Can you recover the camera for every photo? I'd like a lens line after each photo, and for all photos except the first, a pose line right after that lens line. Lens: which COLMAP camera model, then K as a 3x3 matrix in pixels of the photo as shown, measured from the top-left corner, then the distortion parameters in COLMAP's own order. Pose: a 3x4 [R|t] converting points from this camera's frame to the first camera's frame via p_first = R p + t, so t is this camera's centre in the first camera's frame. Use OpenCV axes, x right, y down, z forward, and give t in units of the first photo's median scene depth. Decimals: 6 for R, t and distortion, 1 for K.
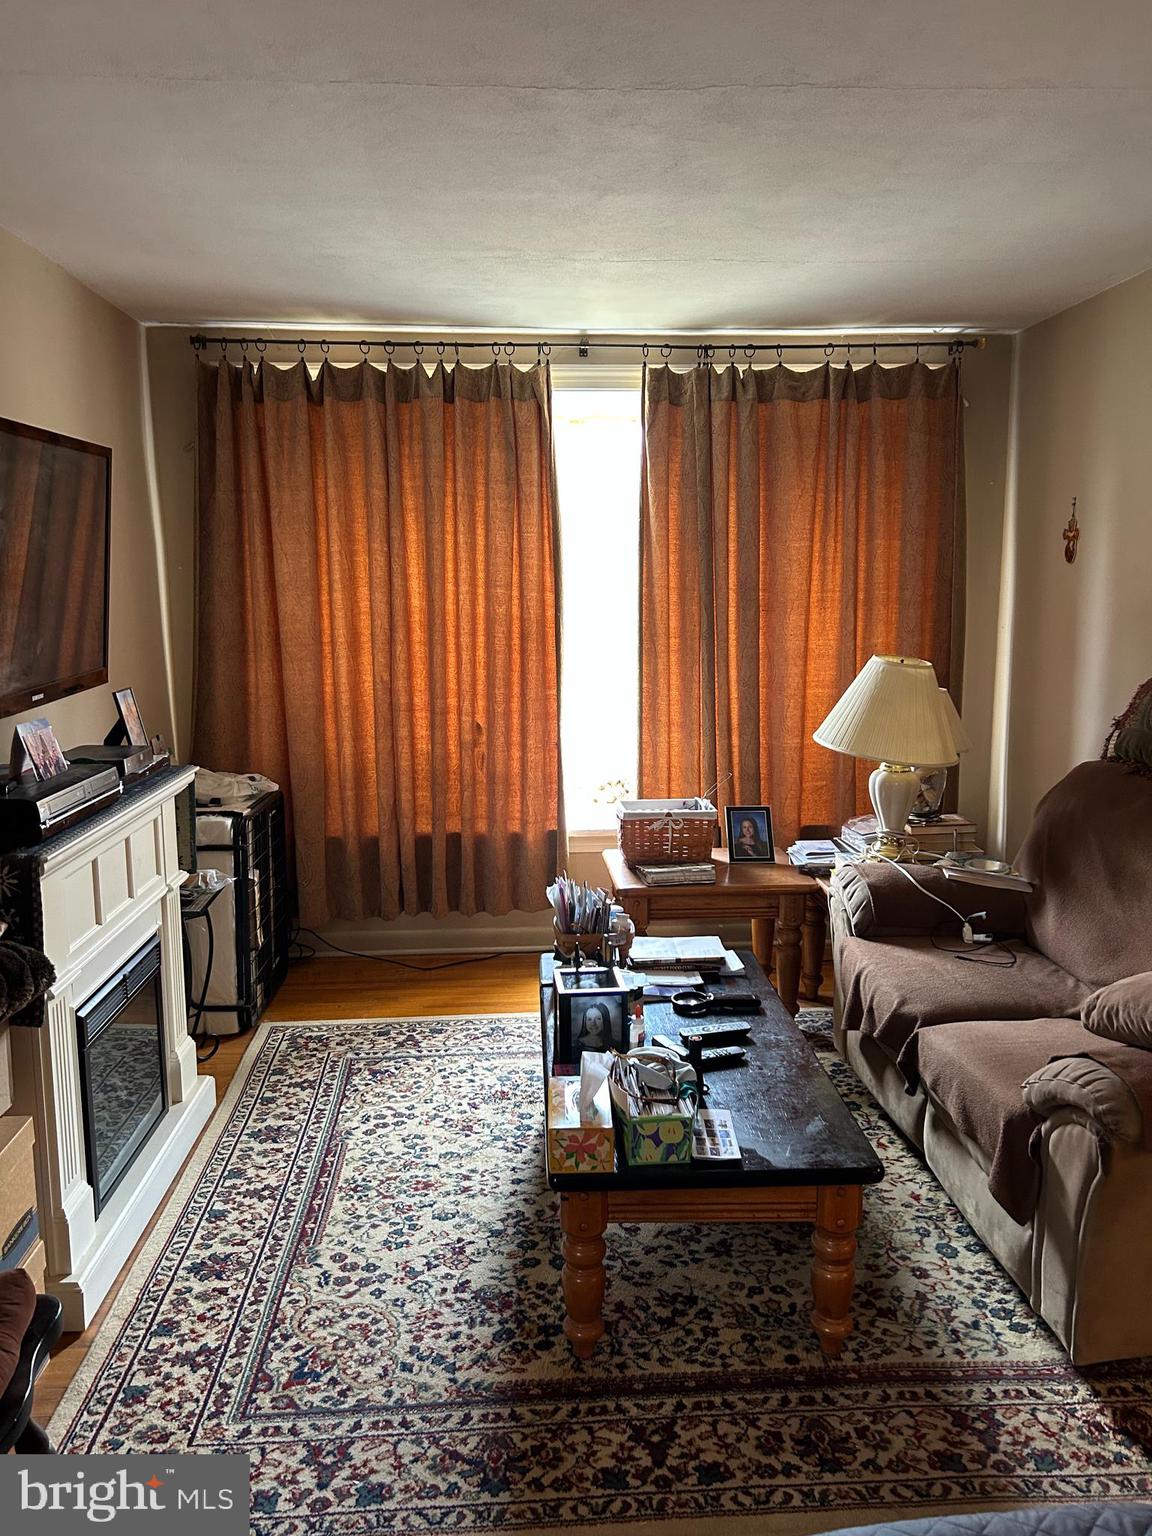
lens RADIAL K [[1150.1, 0, 576.0], [0, 1150.1, 768.0], [0, 0, 1]] dist [0.029203, -0.044561]
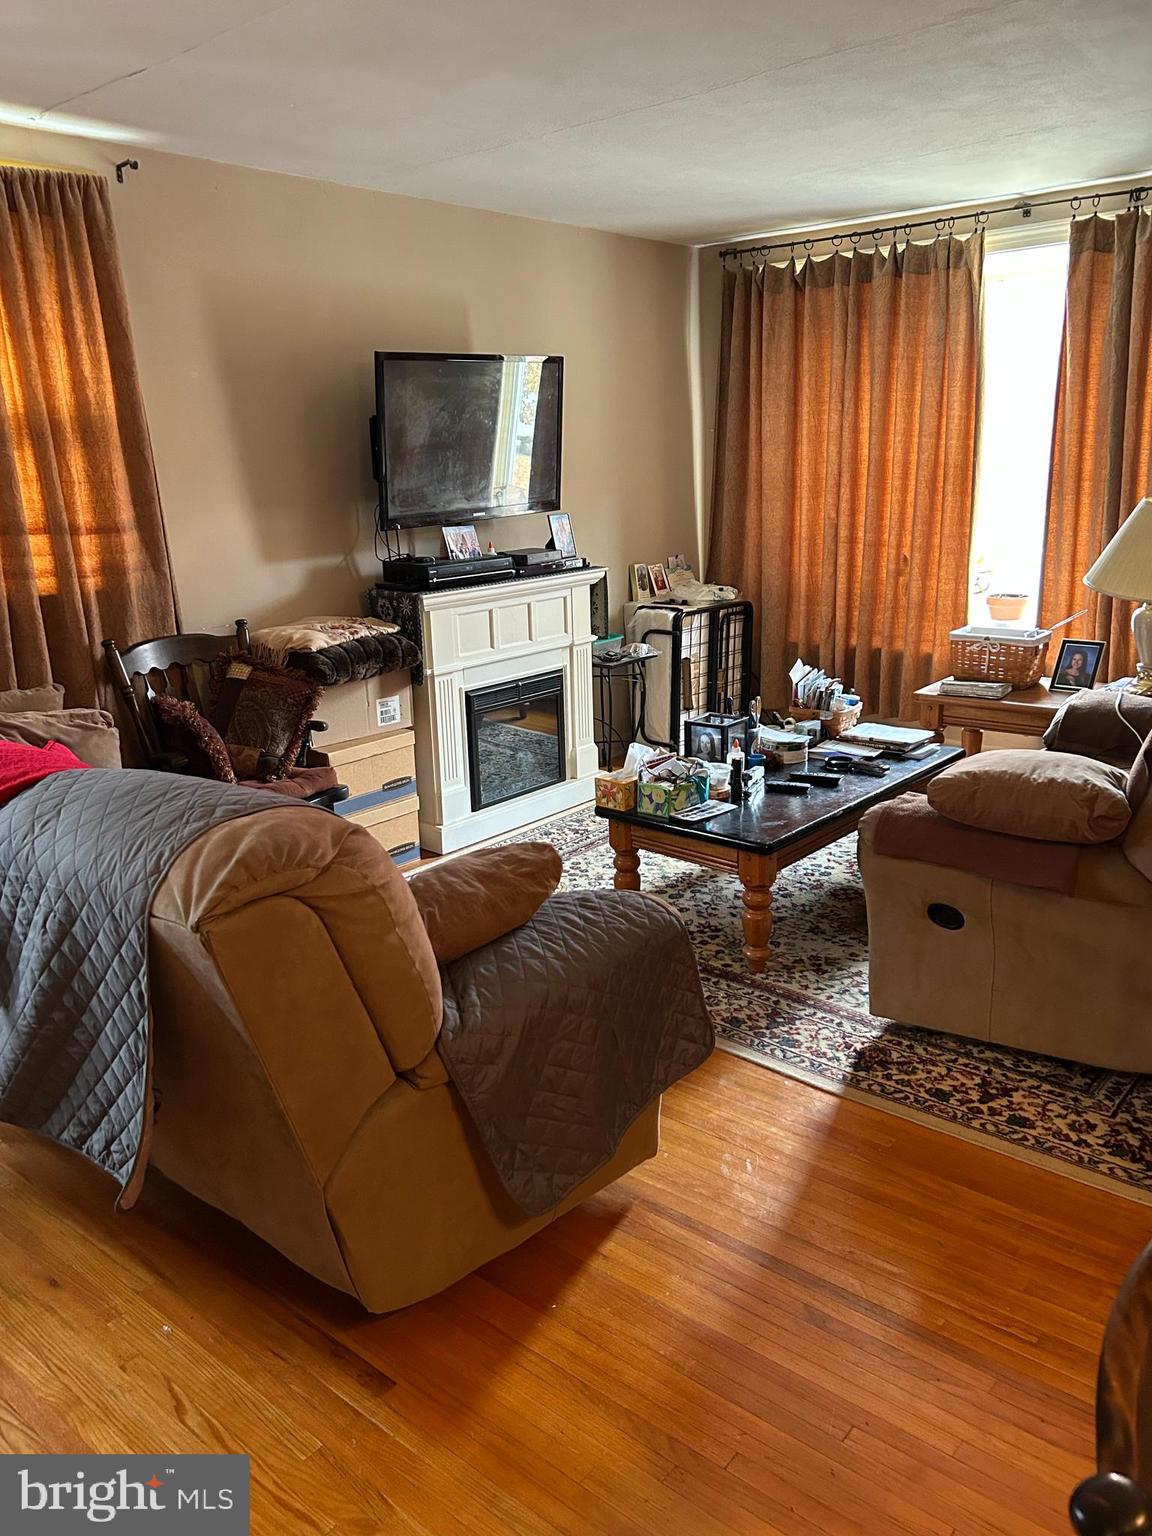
lens RADIAL K [[1150.1, 0, 576.0], [0, 1150.1, 768.0], [0, 0, 1]] dist [0.029203, -0.044561]
pose [[0.721016, 0.162232, -0.673660, 0.534294], [-0.080108, 0.985203, 0.151519, 0.024111], [0.688273, -0.055282, 0.723343, -0.110219]]
